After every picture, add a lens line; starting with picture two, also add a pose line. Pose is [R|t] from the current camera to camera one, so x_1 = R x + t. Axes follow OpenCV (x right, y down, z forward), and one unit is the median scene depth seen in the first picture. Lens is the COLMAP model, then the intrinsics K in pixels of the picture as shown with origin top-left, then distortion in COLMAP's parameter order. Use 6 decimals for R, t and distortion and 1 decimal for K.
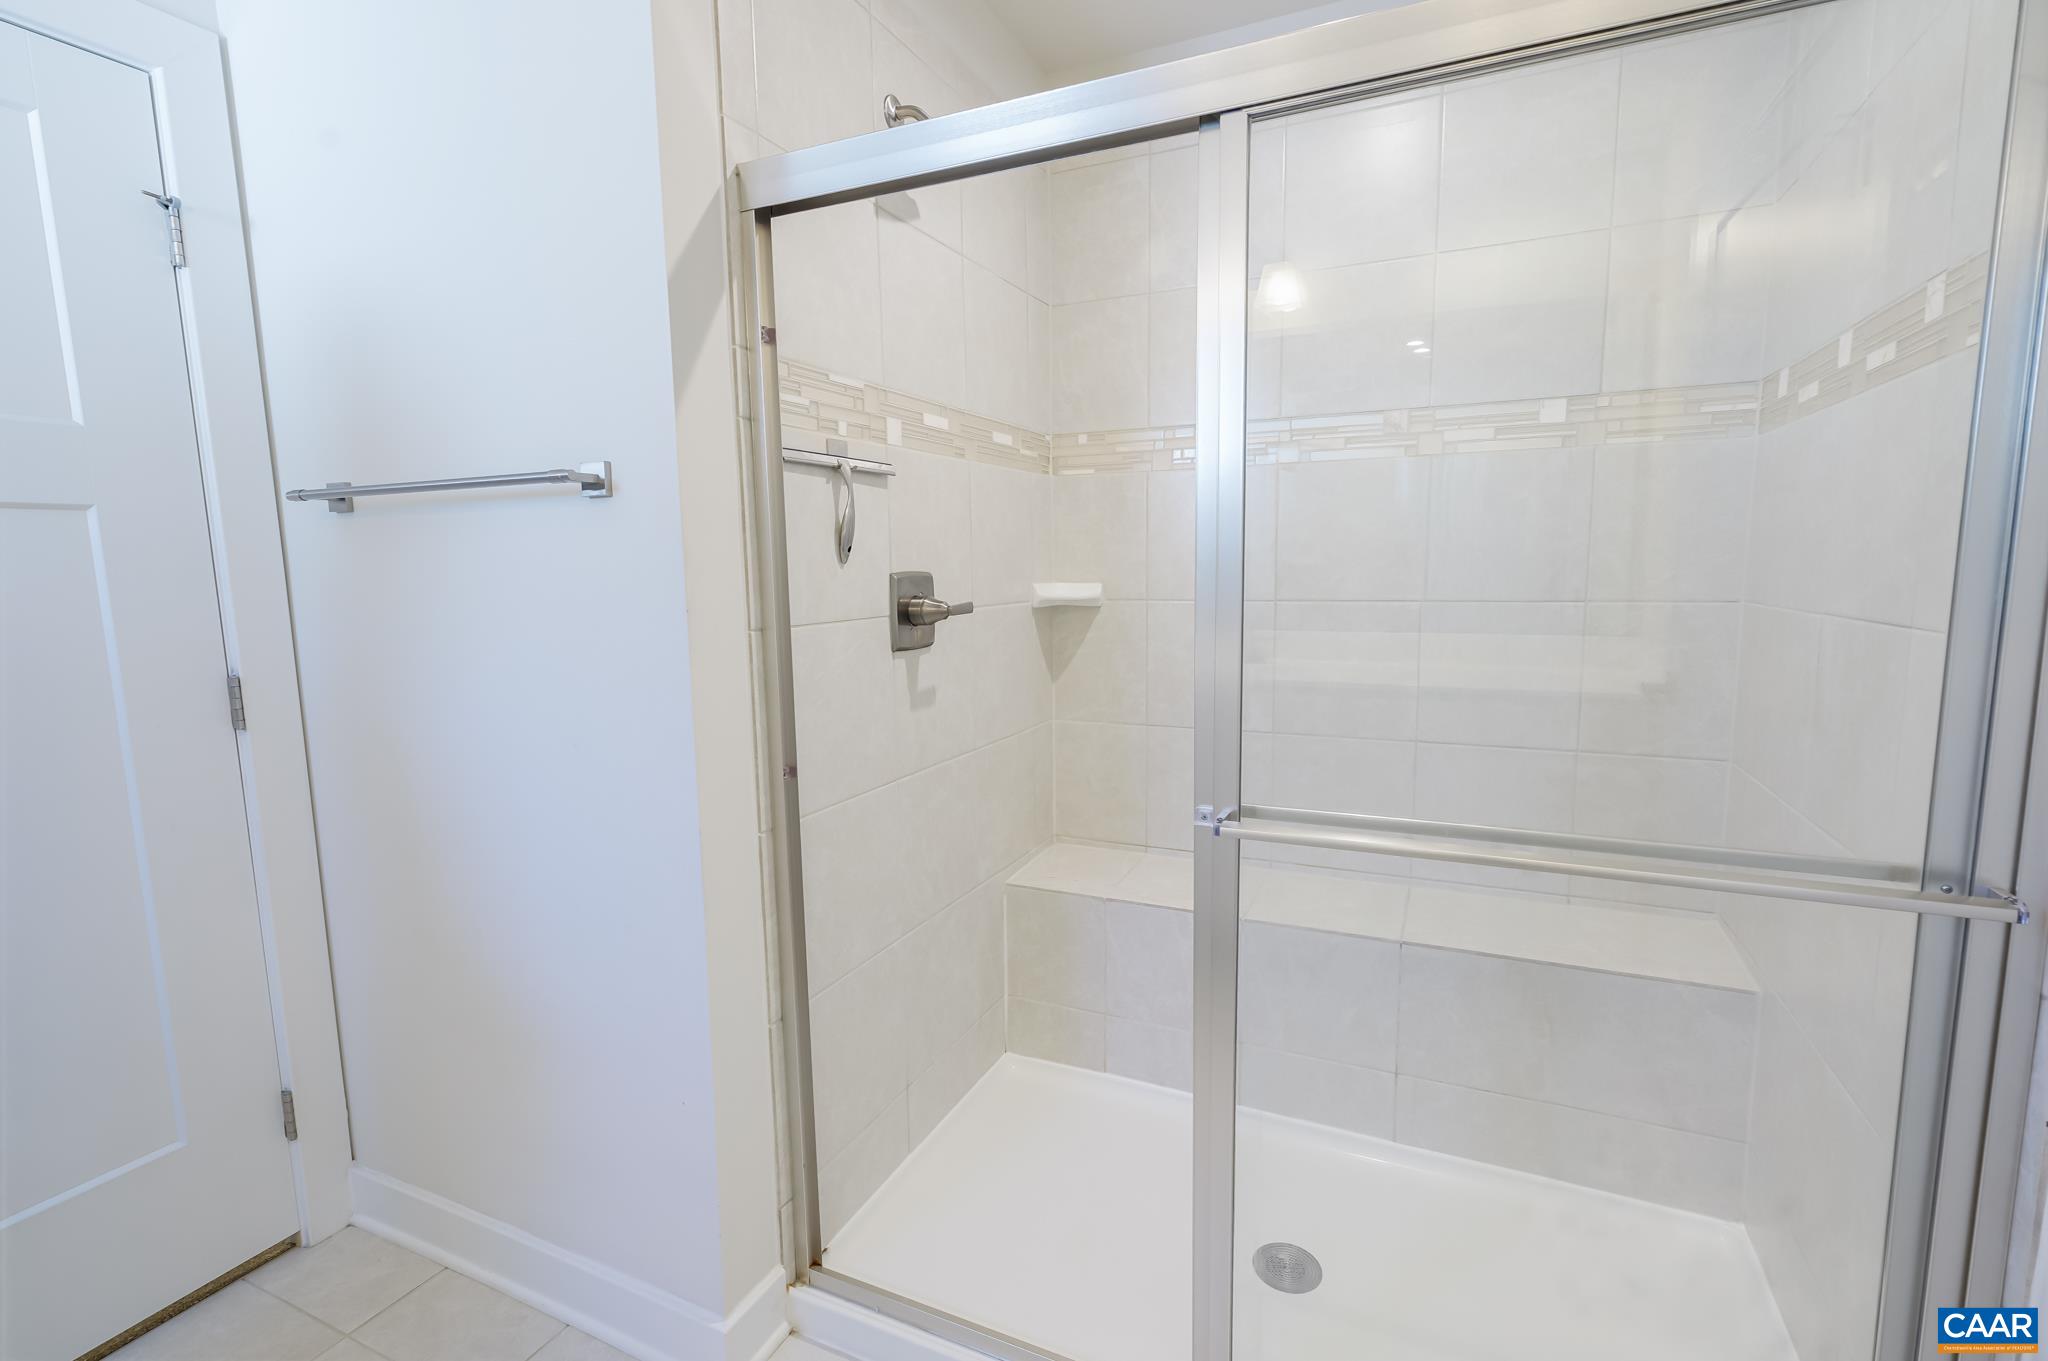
lens RADIAL K [[945.2, 0, 1025.2], [0, 945.2, 681.9], [0, 0, 1]] dist [-0.003576, 0.002131]
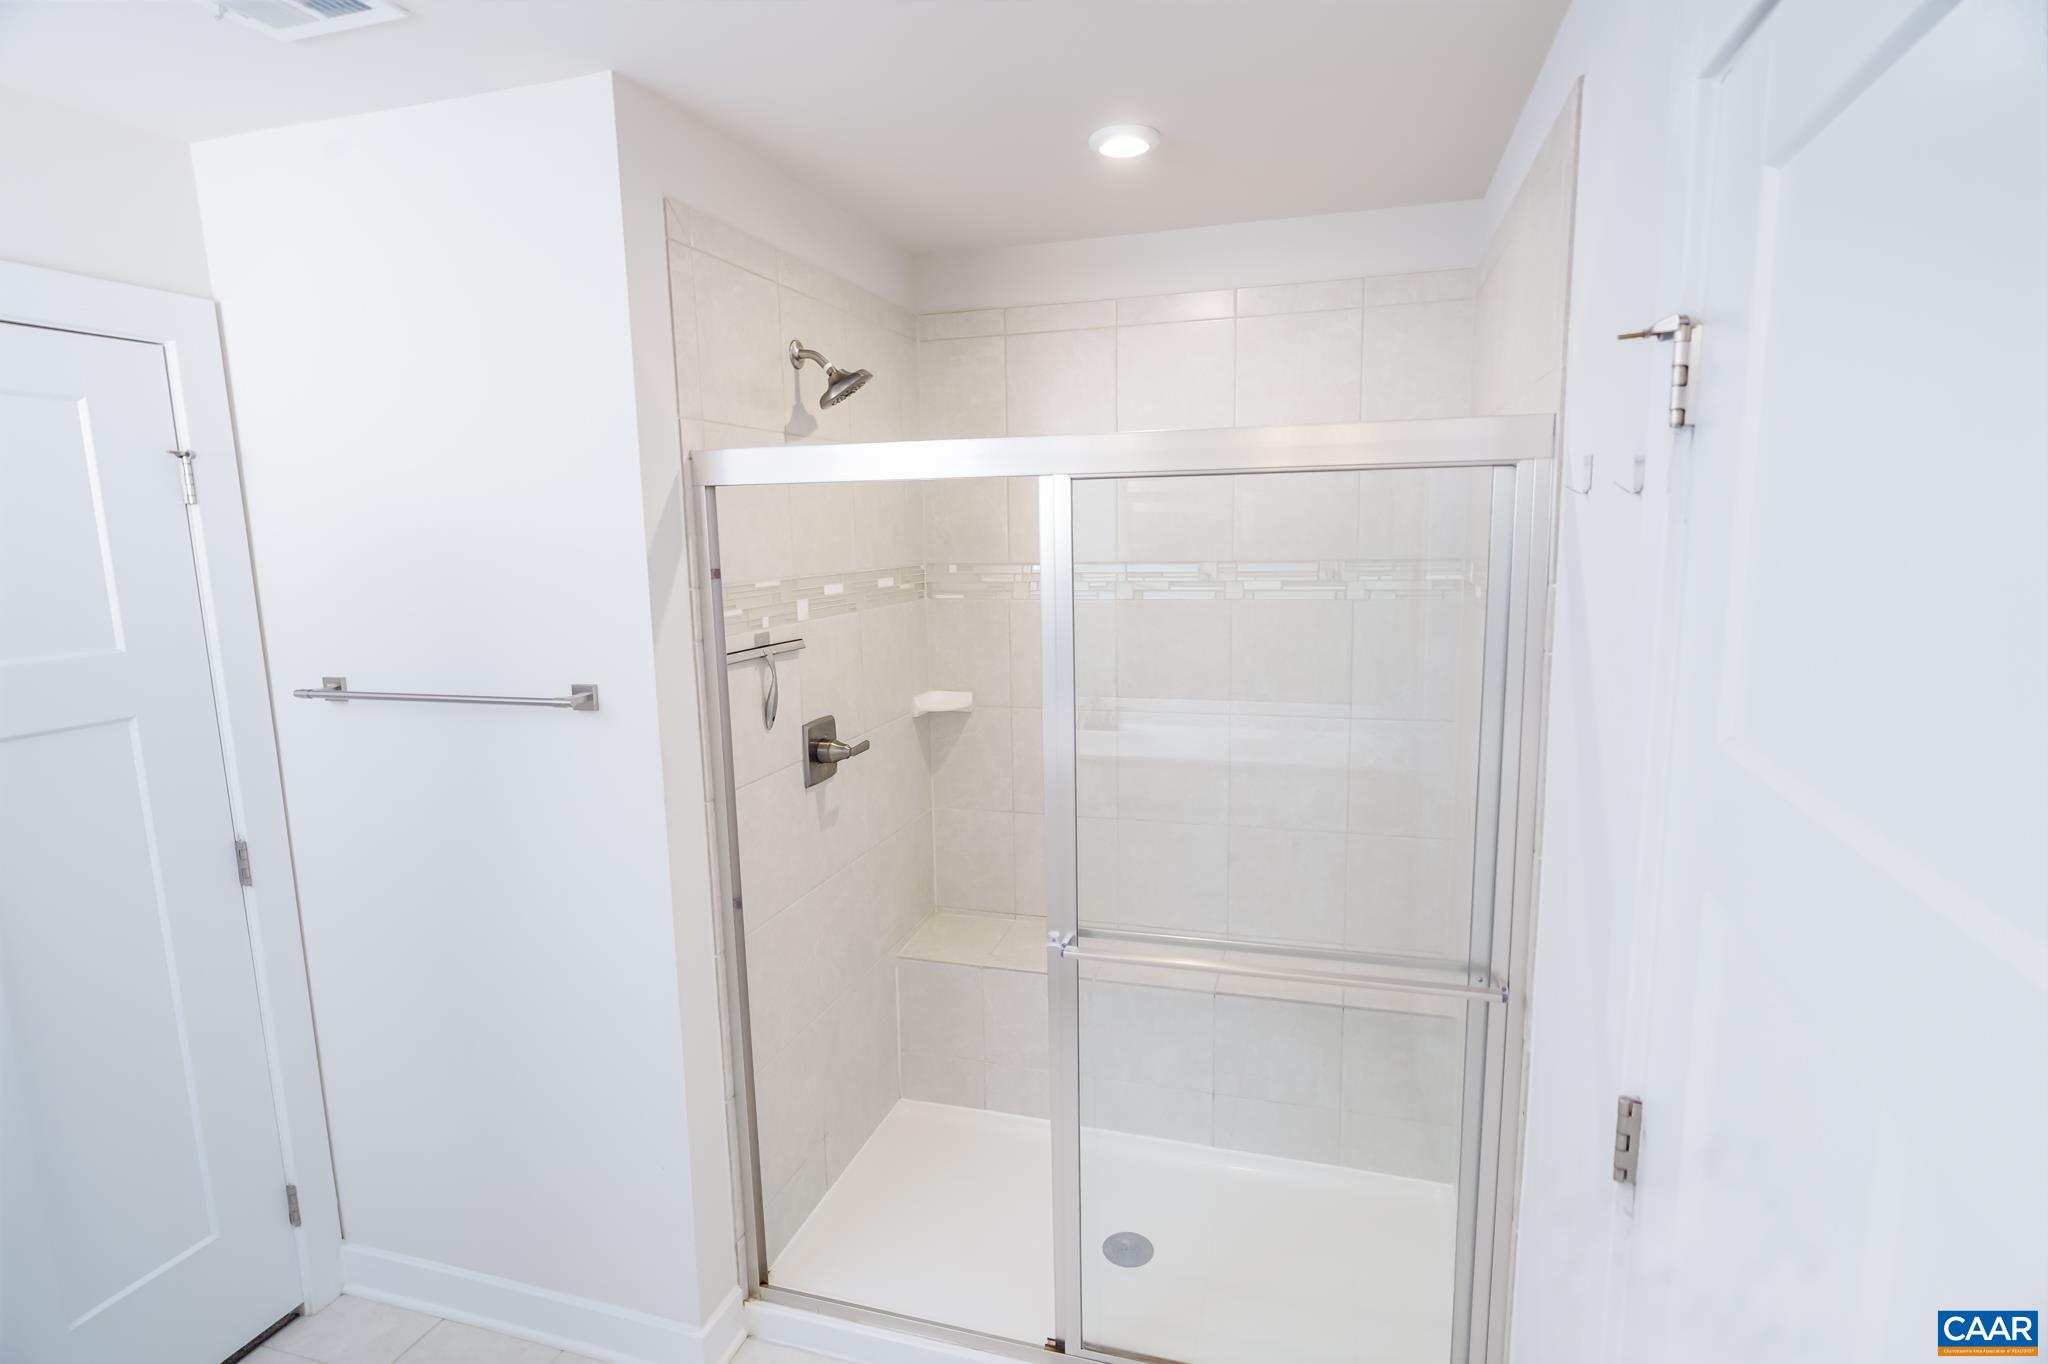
lens RADIAL K [[1053.8, 0, 1026.6], [0, 1053.8, 681.0], [0, 0, 1]] dist [-0.006690, -0.000918]
pose [[0.989782, -0.024823, 0.140413, -0.049281], [0.021281, 0.999418, 0.026670, -0.218490], [-0.140993, -0.023410, 0.989734, -0.421842]]
